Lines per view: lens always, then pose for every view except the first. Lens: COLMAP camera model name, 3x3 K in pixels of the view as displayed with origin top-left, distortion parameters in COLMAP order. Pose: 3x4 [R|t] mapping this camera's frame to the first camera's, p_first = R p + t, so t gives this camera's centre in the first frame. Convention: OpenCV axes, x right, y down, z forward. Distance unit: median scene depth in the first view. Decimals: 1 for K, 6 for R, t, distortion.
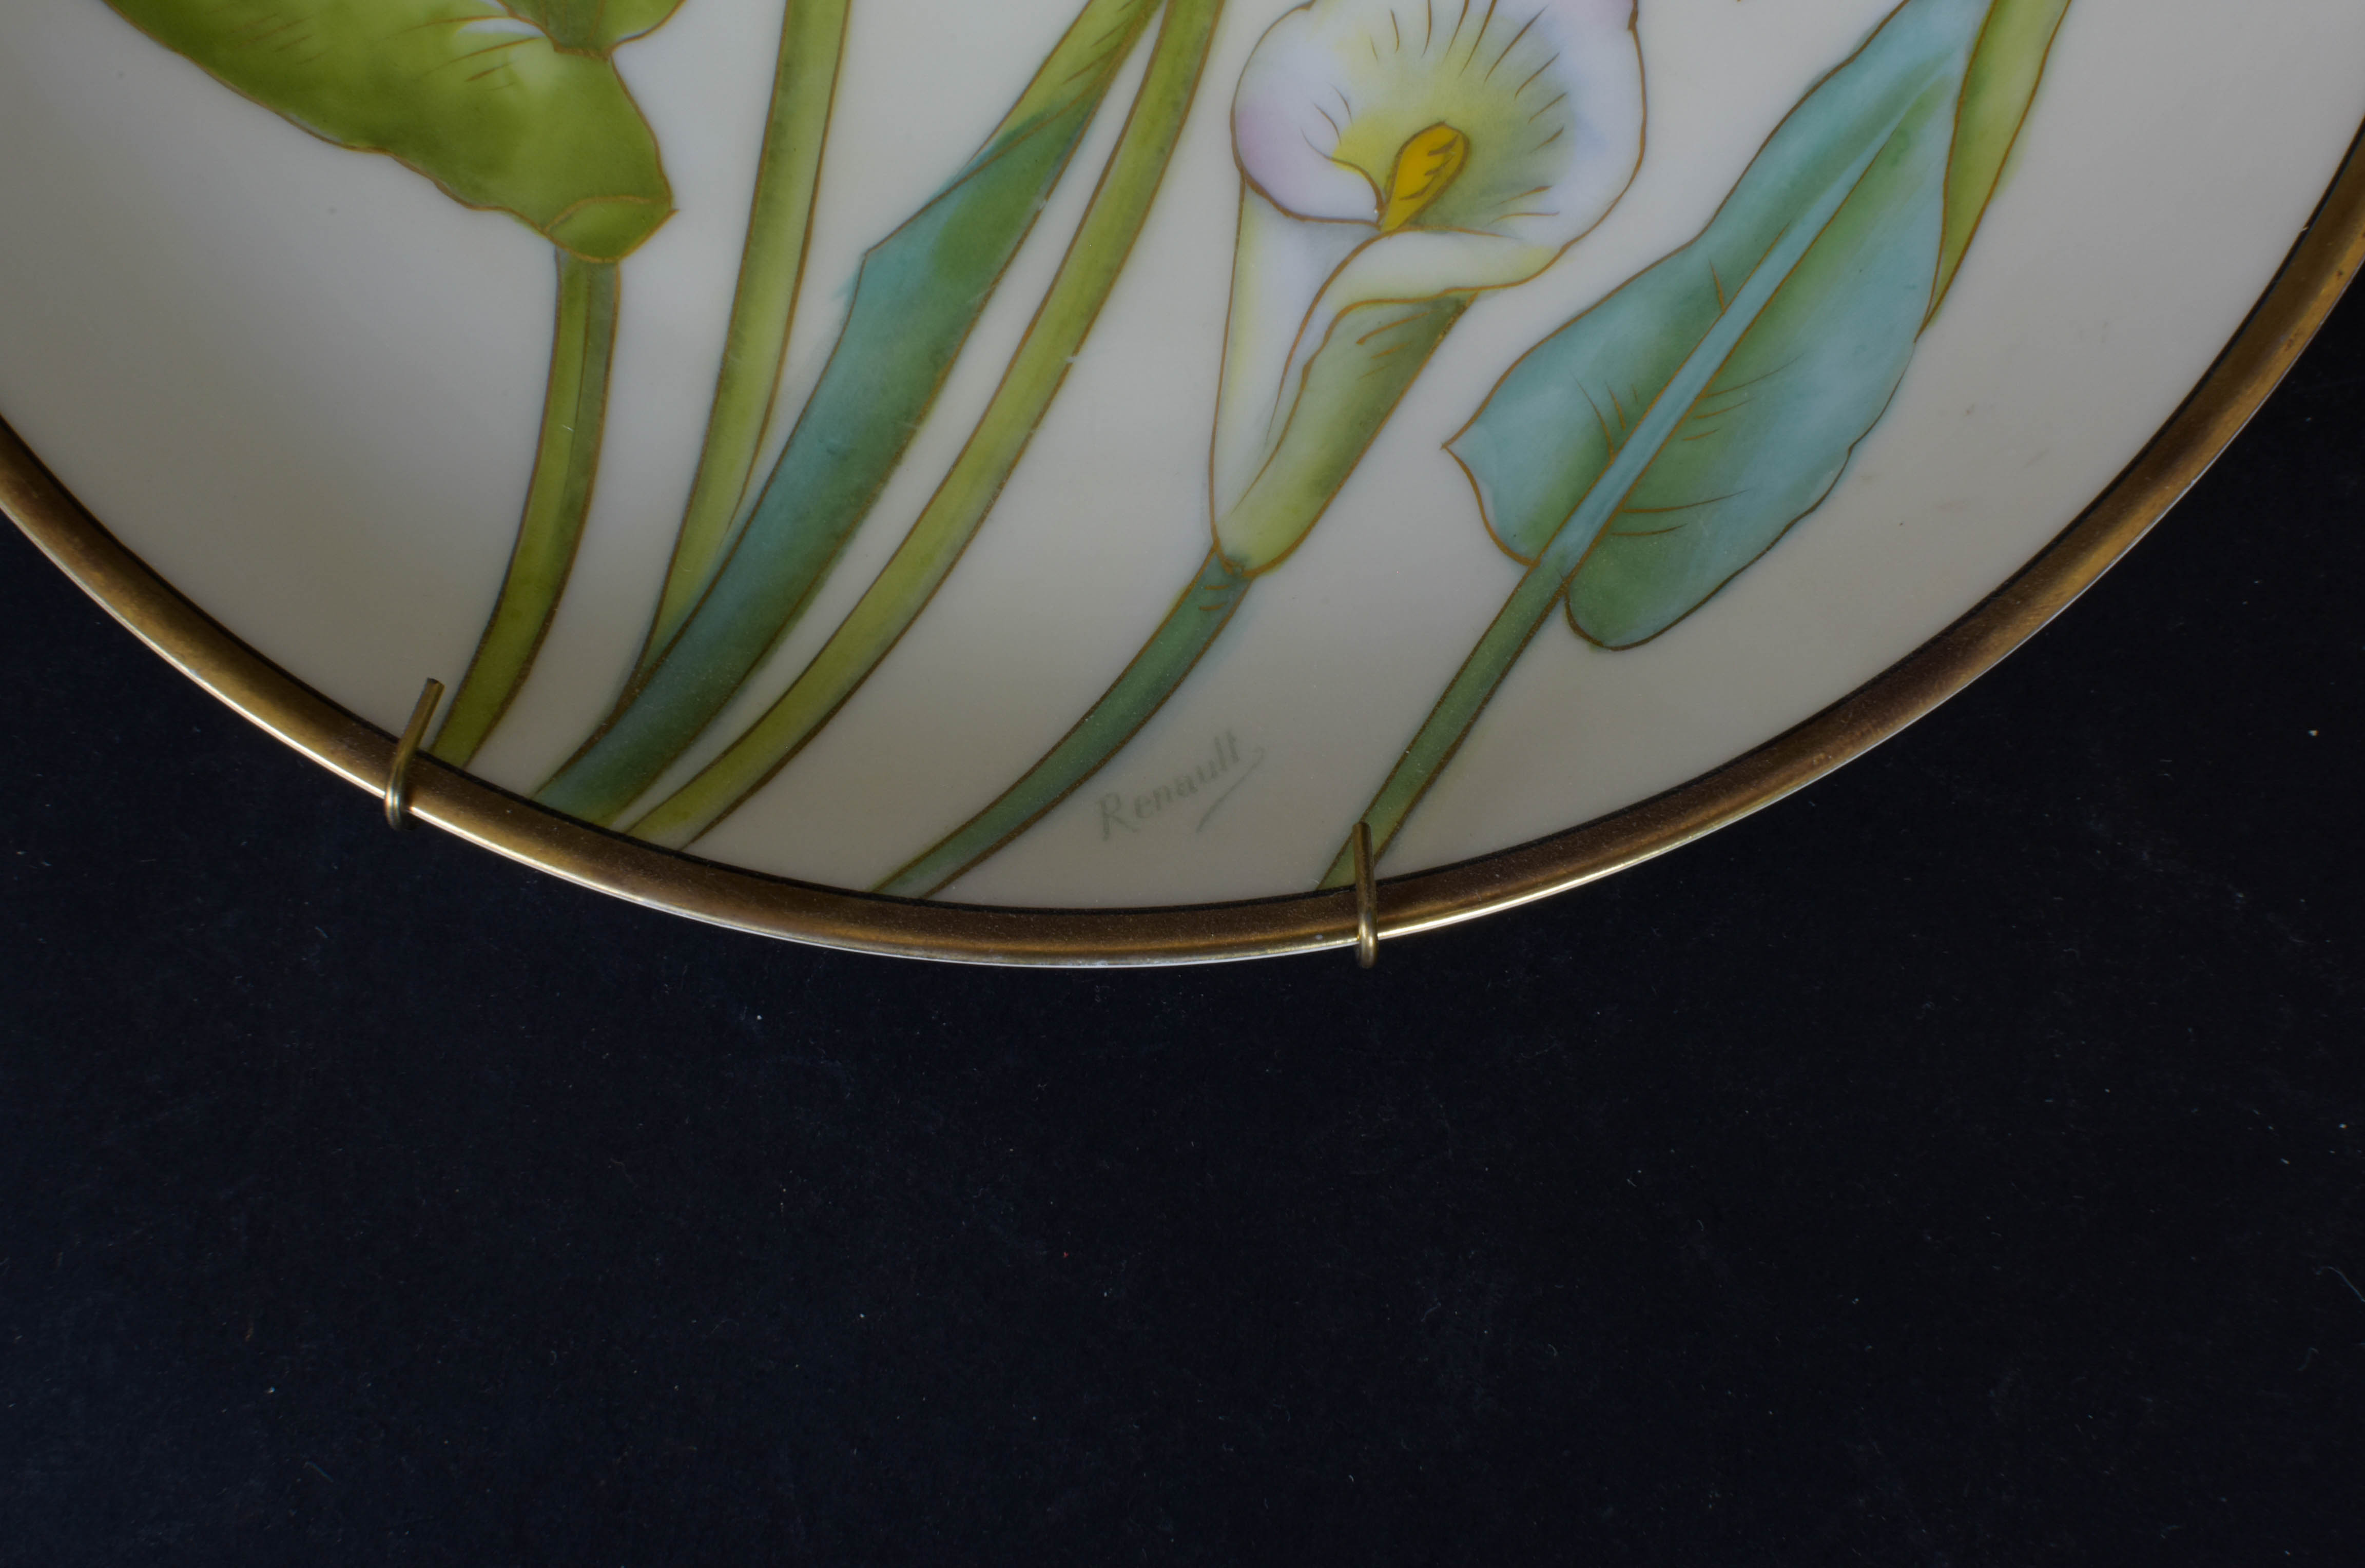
lens RADIAL K [[2865.2, 0, 1185.4], [0, 2865.2, 776.1], [0, 0, 1]] dist [0.030686, 0.029300]
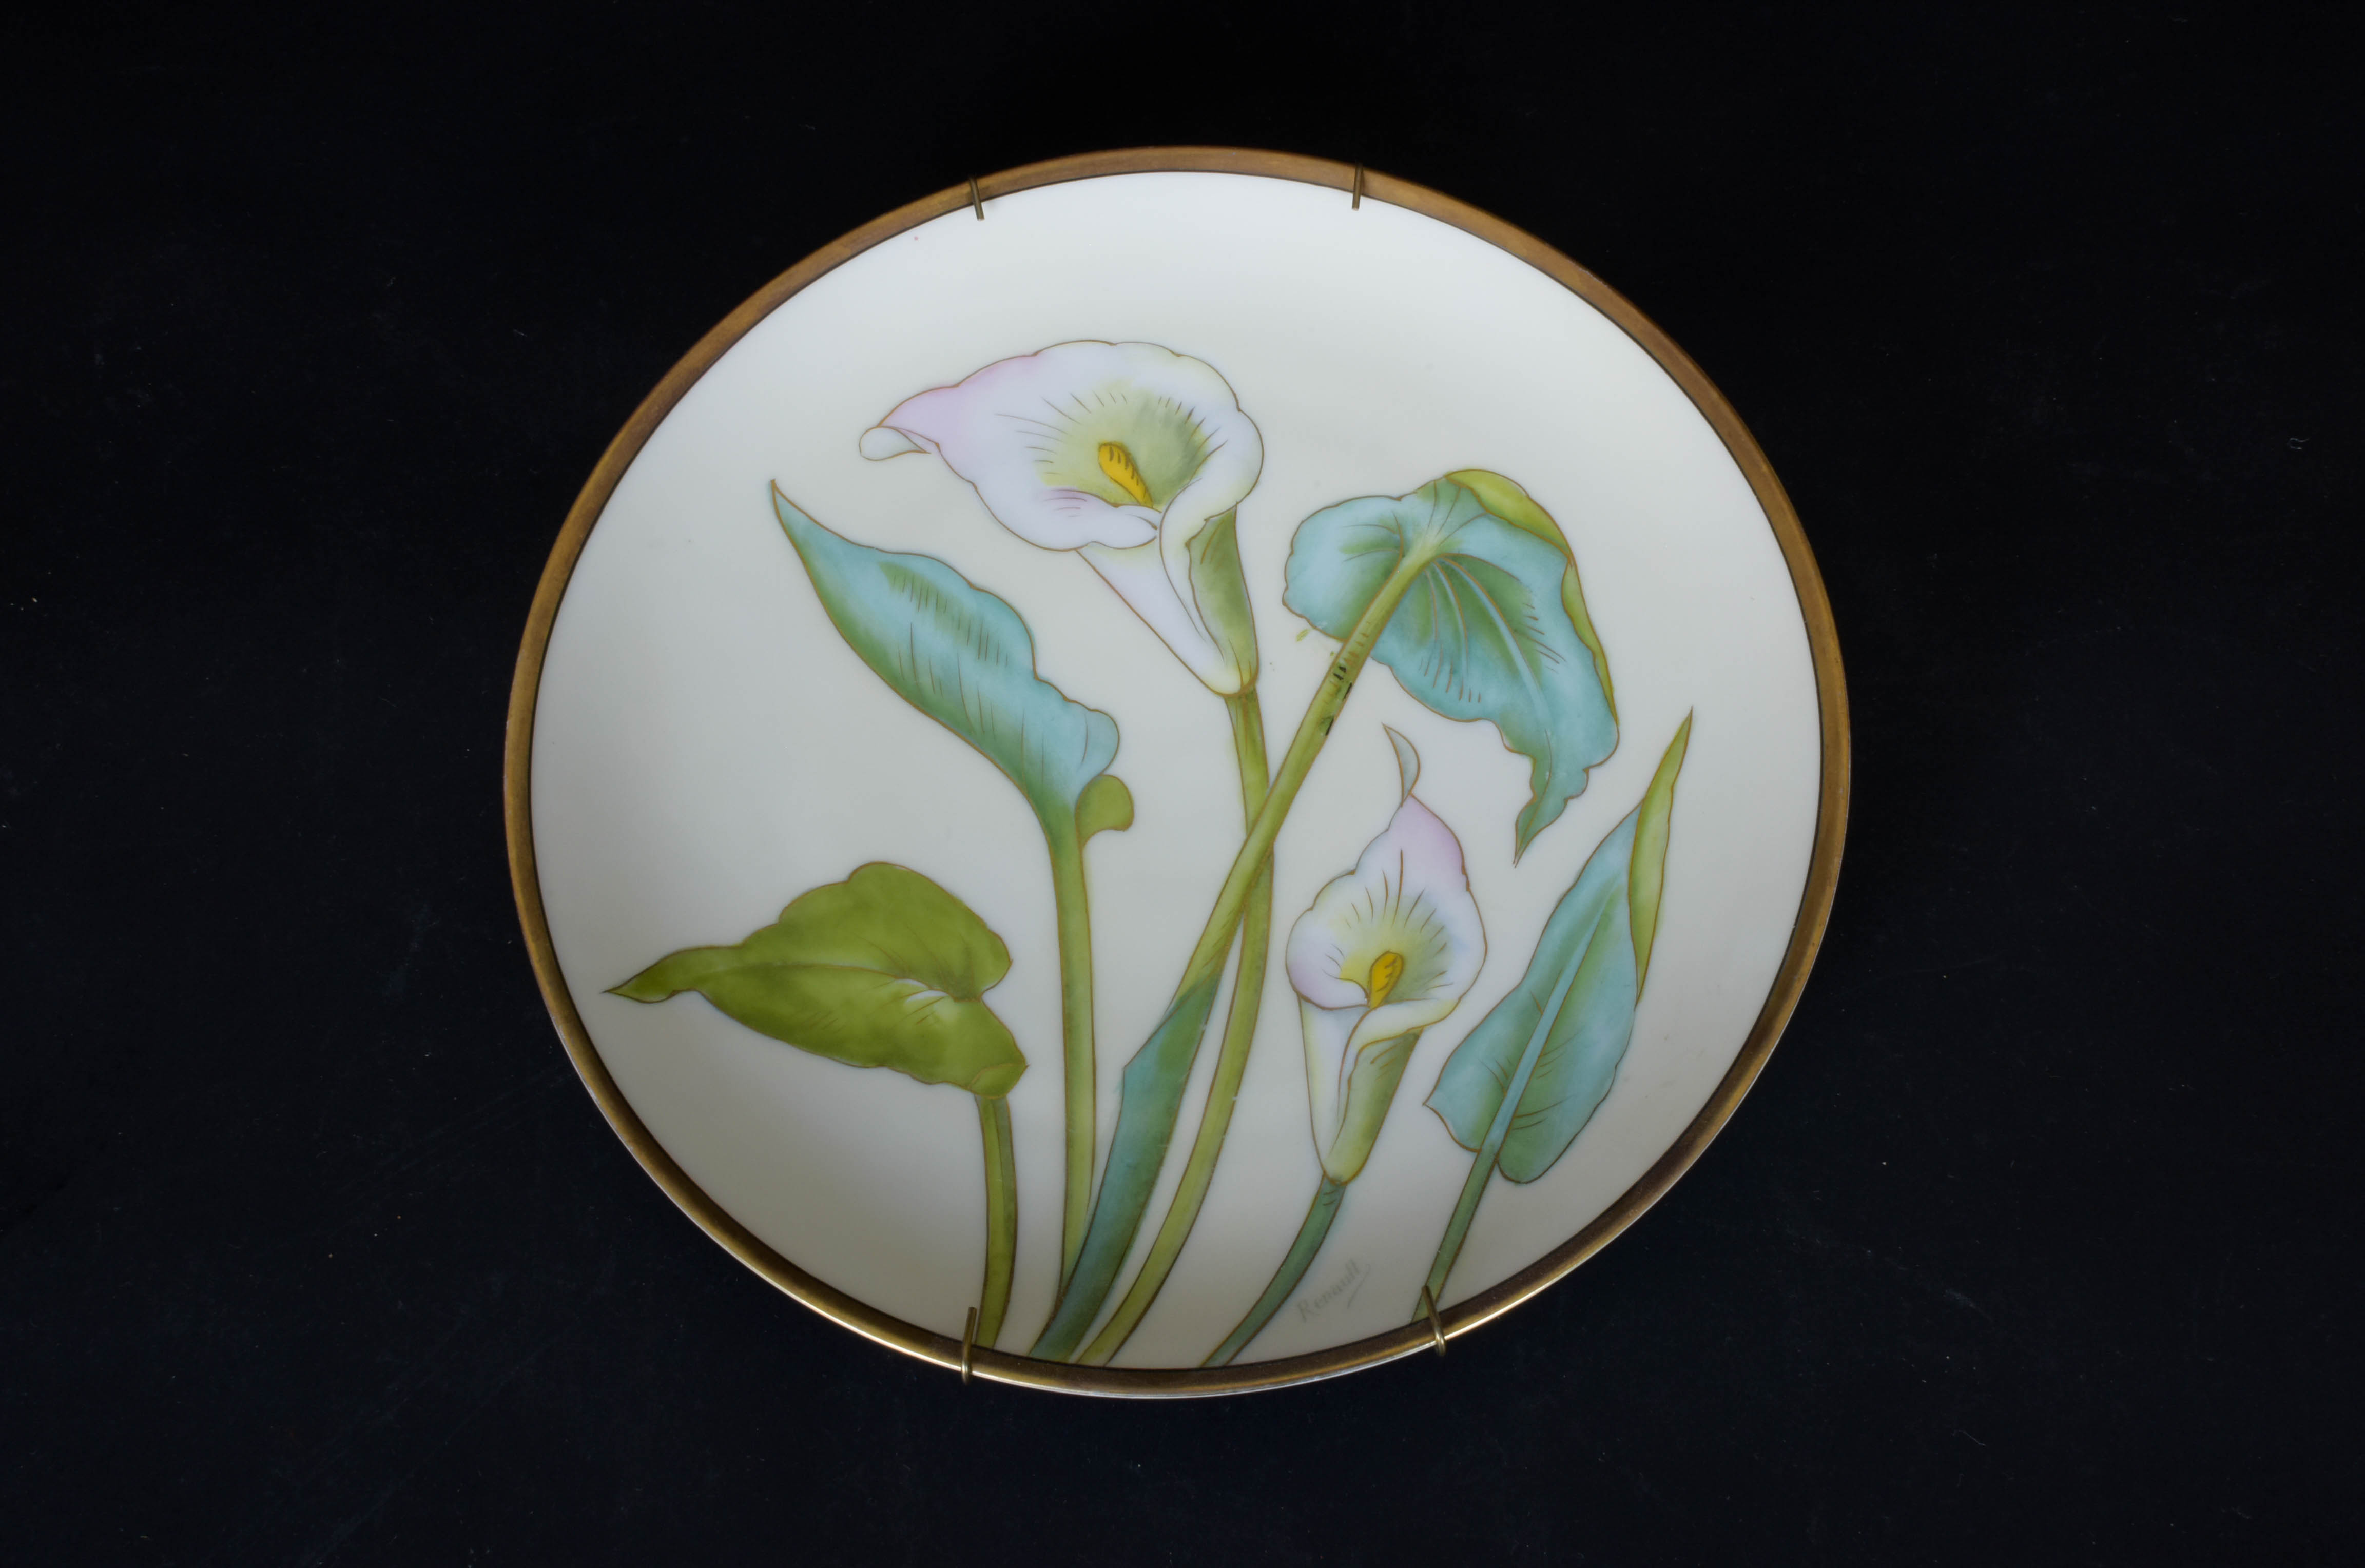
lens RADIAL K [[2865.2, 0, 1185.4], [0, 2865.2, 776.1], [0, 0, 1]] dist [0.030686, 0.029300]
pose [[0.980744, -0.190135, 0.044617, -0.122289], [0.195149, 0.945075, -0.262202, 0.165699], [0.007688, 0.265860, 0.963981, -1.027380]]
